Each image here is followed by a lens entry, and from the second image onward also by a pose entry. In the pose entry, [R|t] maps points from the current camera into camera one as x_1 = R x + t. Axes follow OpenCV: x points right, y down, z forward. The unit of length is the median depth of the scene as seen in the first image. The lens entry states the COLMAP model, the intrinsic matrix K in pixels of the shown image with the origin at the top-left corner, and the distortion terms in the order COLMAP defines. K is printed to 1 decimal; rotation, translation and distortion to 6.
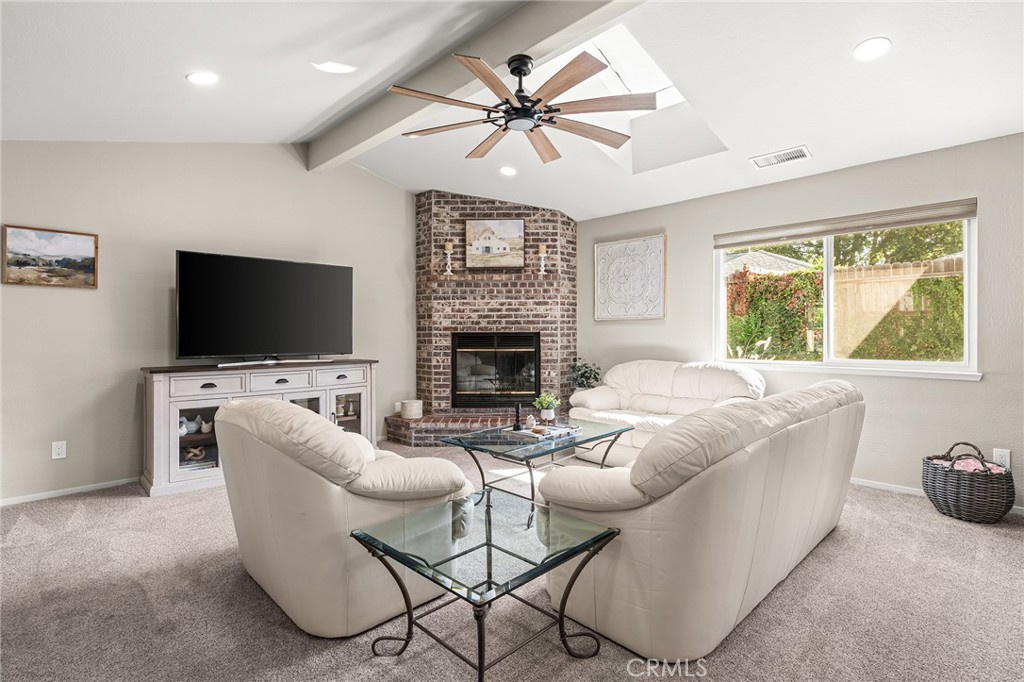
lens RADIAL K [[495.9, 0, 510.9], [0, 495.9, 332.0], [0, 0, 1]] dist [-0.002898, -0.000061]
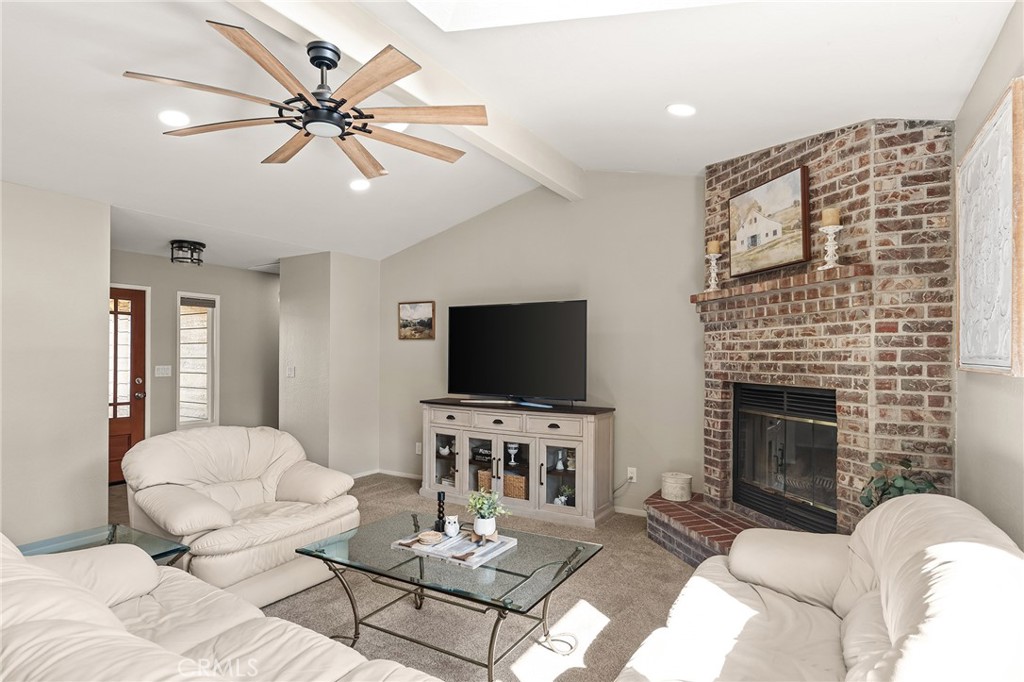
lens RADIAL K [[547.4, 0, 513.1], [0, 547.4, 350.8], [0, 0, 1]] dist [0.001433, 0.000364]
pose [[0.241123, -0.003442, -0.970488, 0.496141], [-0.007203, 0.999960, -0.005337, -0.032515], [0.970468, 0.008278, 0.241089, 0.571005]]
